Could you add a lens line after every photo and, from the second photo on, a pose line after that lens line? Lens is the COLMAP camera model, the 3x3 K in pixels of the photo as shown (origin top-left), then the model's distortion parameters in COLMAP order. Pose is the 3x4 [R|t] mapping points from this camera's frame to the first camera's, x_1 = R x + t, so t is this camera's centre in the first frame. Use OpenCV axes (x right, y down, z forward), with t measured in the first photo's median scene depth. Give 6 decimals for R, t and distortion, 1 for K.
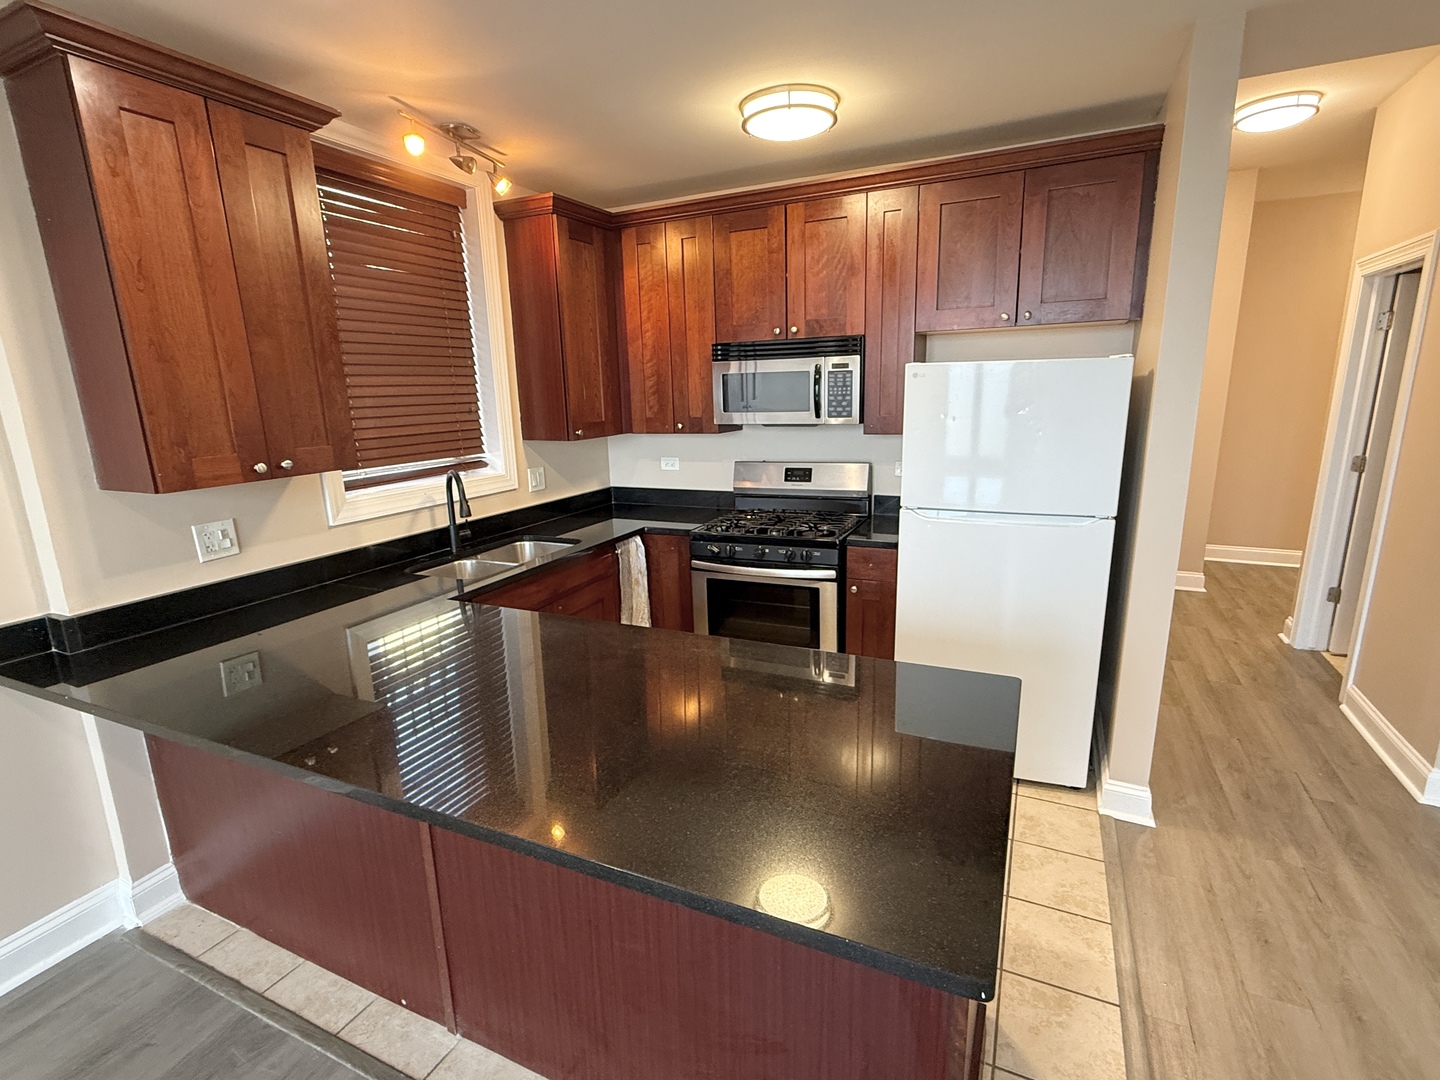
lens RADIAL K [[687.5, 0, 720.0], [0, 687.5, 540.0], [0, 0, 1]] dist [-0.002102, -0.000089]
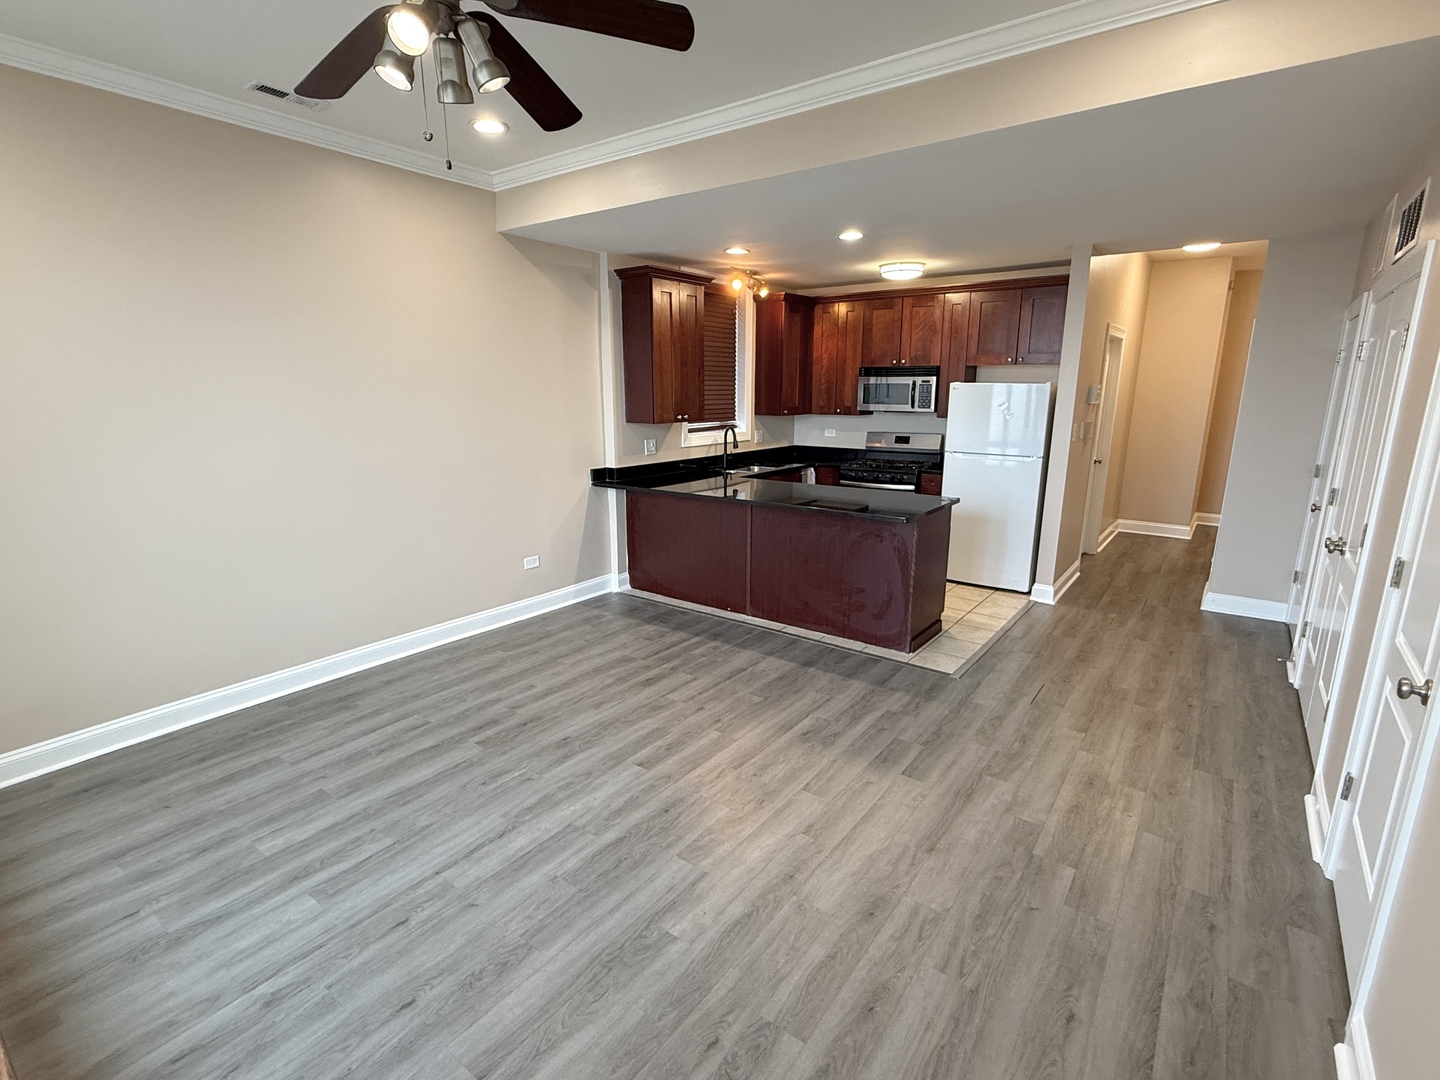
lens RADIAL K [[687.5, 0, 720.0], [0, 687.5, 540.0], [0, 0, 1]] dist [-0.002102, -0.000089]
pose [[0.978504, 0.071469, -0.193450, 0.013746], [-0.070275, 0.997442, 0.013034, 0.198990], [0.193887, 0.000841, 0.981023, -0.970040]]
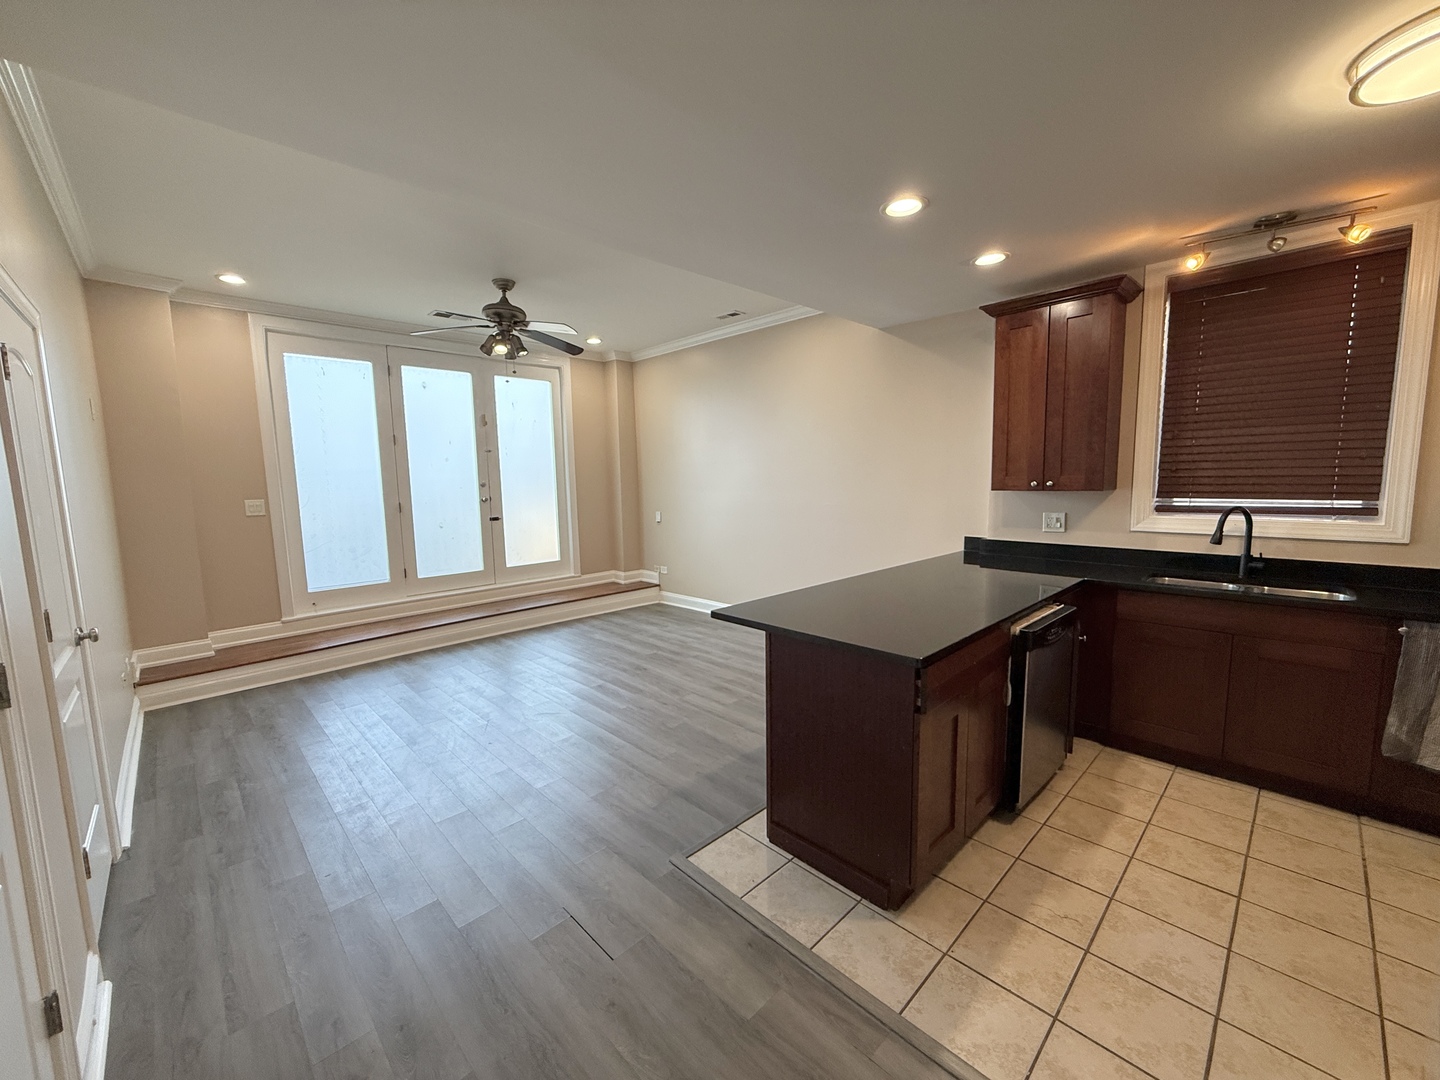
lens RADIAL K [[573.4, 0, 720.0], [0, 573.4, 540.0], [0, 0, 1]] dist [0.002400, 0.000318]
pose [[-0.356534, 0.137277, -0.924142, 0.755285], [-0.174445, 0.961970, 0.210197, -0.087700], [0.917852, 0.236154, -0.319028, 0.462231]]
